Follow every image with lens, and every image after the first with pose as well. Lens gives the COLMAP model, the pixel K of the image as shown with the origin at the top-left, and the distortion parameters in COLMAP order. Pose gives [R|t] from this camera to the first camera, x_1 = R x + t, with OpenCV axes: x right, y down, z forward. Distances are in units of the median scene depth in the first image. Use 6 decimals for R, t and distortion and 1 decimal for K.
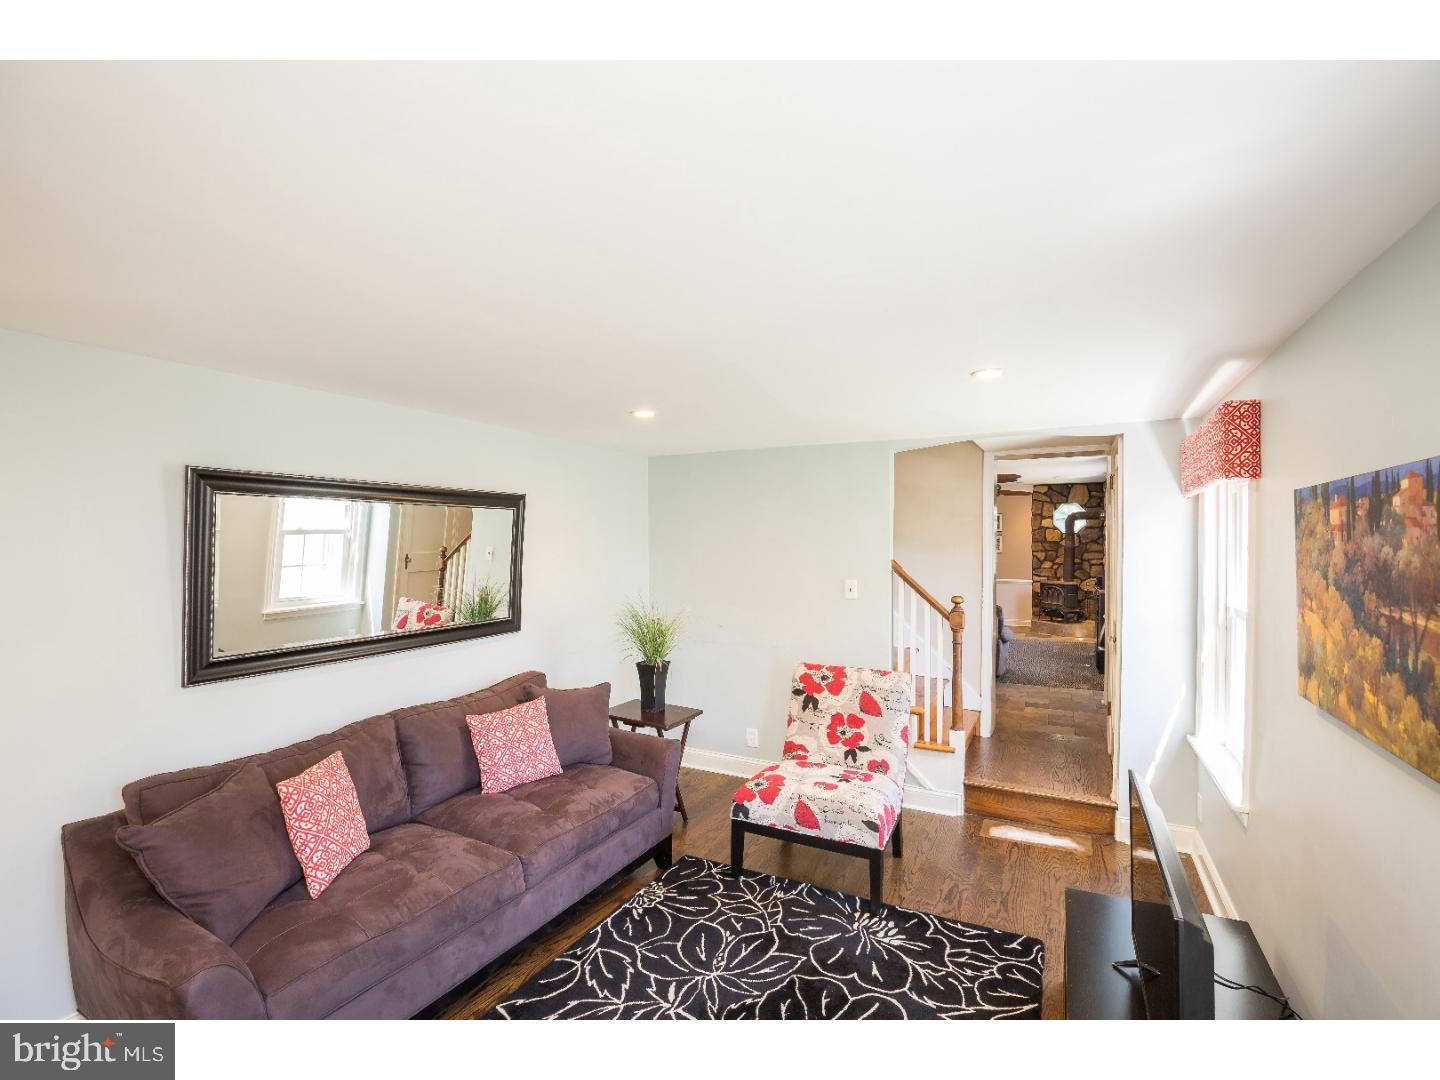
lens RADIAL K [[651.5, 0, 721.0], [0, 651.5, 542.8], [0, 0, 1]] dist [-0.024699, 0.003140]
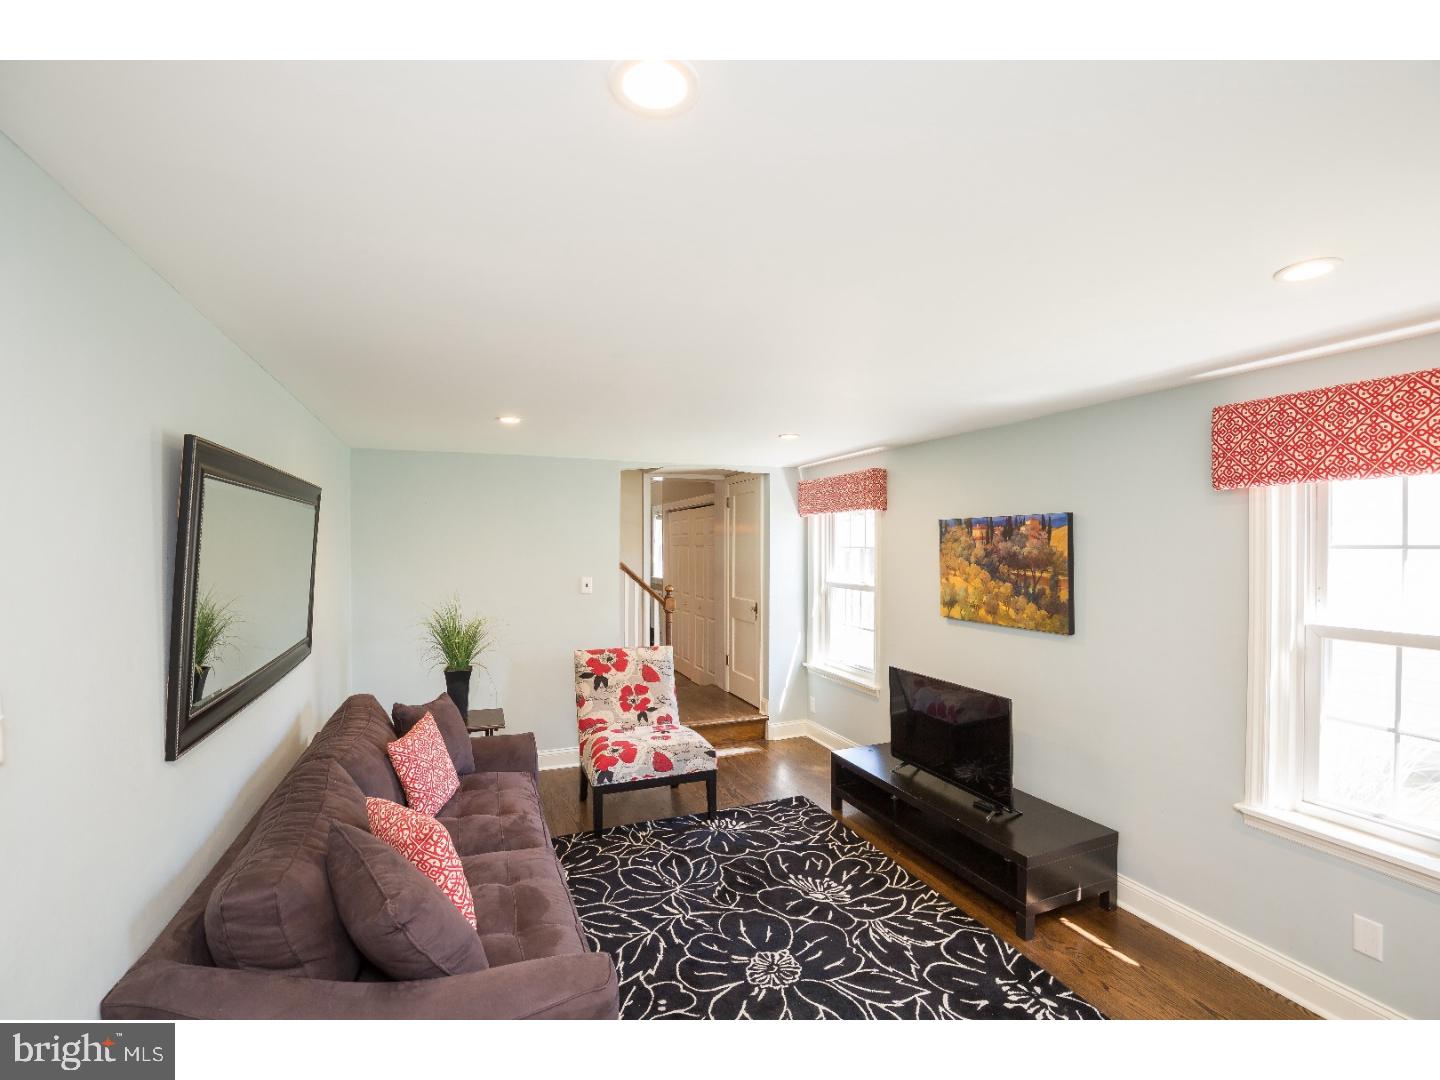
lens RADIAL K [[651.5, 0, 720.1], [0, 651.5, 539.0], [0, 0, 1]] dist [-0.024699, 0.003140]
pose [[0.655729, 0.005495, 0.754977, -0.772717], [0.001060, 0.999966, -0.008199, -0.001600], [-0.754996, 0.006177, 0.655701, 0.089703]]
